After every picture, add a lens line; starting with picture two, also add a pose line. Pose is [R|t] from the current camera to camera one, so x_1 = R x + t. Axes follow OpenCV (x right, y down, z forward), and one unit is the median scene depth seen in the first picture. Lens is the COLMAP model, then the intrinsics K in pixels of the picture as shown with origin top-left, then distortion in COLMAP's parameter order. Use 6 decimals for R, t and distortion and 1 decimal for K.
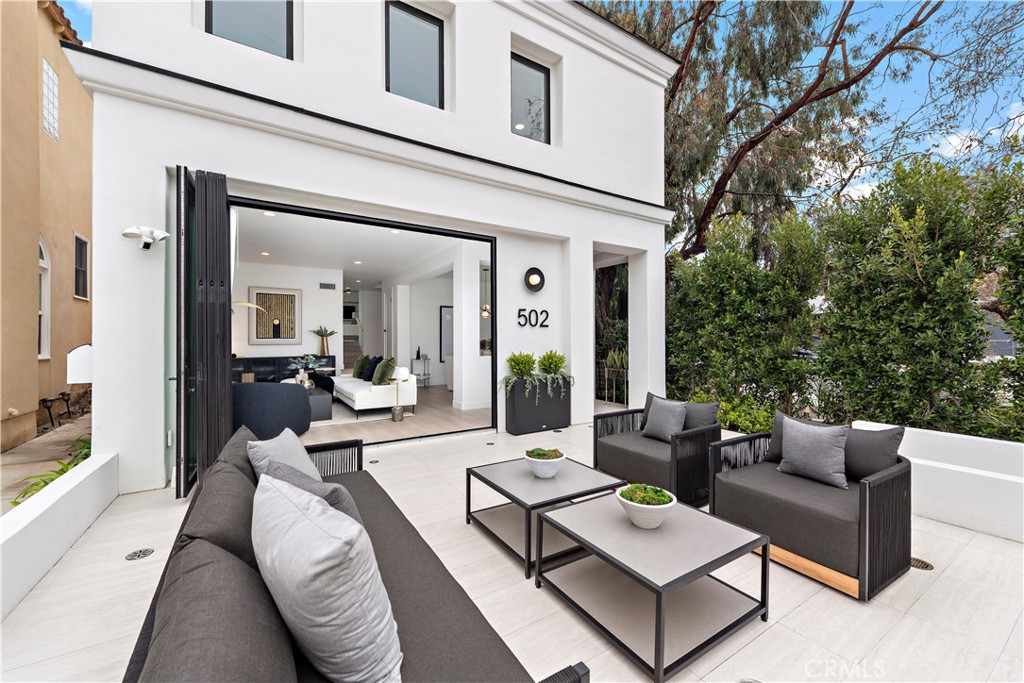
lens RADIAL K [[415.3, 0, 514.4], [0, 415.3, 335.8], [0, 0, 1]] dist [0.017945, -0.000043]
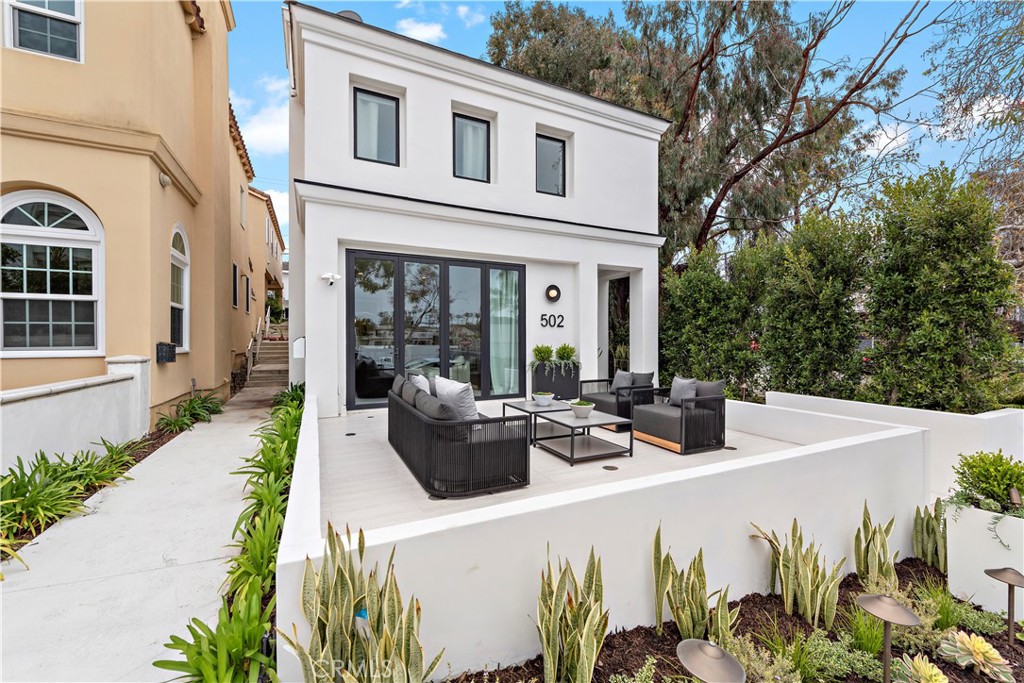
lens RADIAL K [[408.3, 0, 517.7], [0, 408.3, 344.2], [0, 0, 1]] dist [0.002380, -0.000107]
pose [[0.995594, 0.002595, -0.093733, 0.058784], [-0.000311, 0.999703, 0.024372, 0.003170], [0.093768, -0.024236, 0.995299, -0.389789]]
